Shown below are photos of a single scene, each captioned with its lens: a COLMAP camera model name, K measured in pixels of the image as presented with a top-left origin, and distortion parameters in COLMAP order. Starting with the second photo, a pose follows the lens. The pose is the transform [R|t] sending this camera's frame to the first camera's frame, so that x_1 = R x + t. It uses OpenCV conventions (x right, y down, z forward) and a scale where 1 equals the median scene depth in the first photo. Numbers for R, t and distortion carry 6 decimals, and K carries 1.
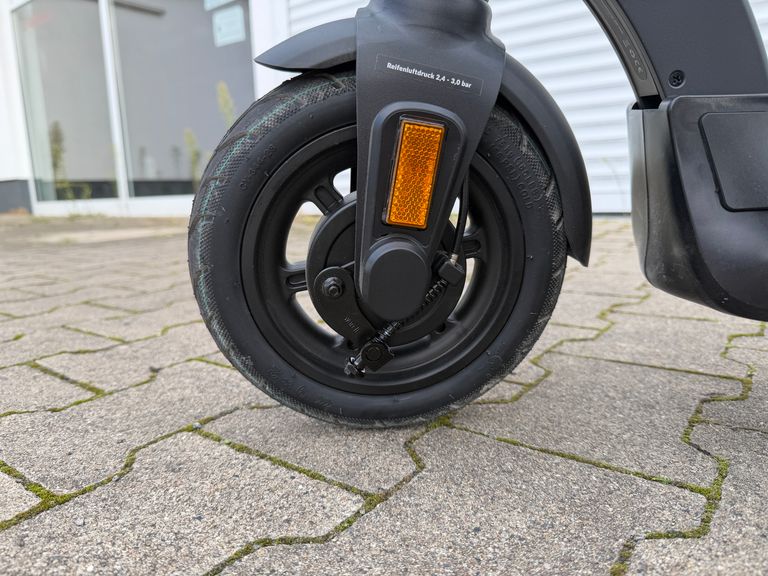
lens RADIAL K [[551.7, 0, 347.5], [0, 551.7, 290.5], [0, 0, 1]] dist [-0.005223, -0.023311]
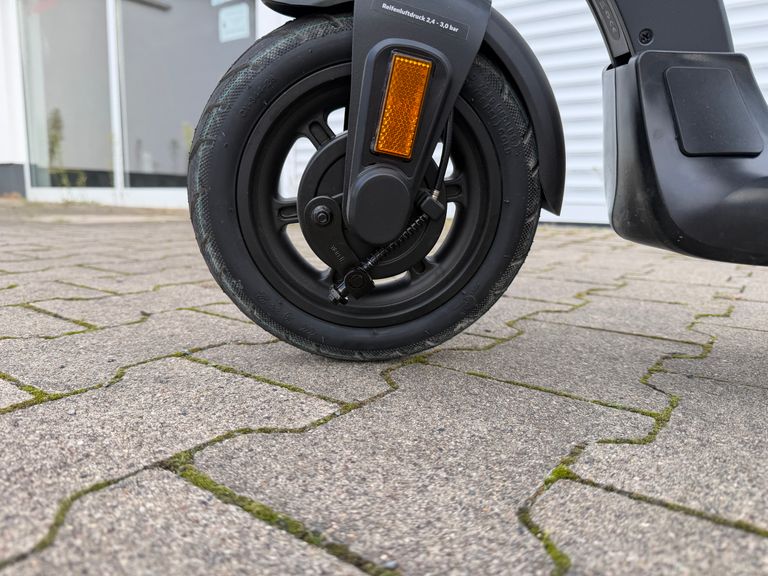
lens RADIAL K [[551.7, 0, 348.1], [0, 551.7, 291.2], [0, 0, 1]] dist [-0.005223, -0.023311]
pose [[0.998334, 0.054651, 0.018515, 0.012577], [-0.054380, 0.998410, -0.014848, 0.148385], [-0.019297, 0.013816, 0.999718, -0.067164]]
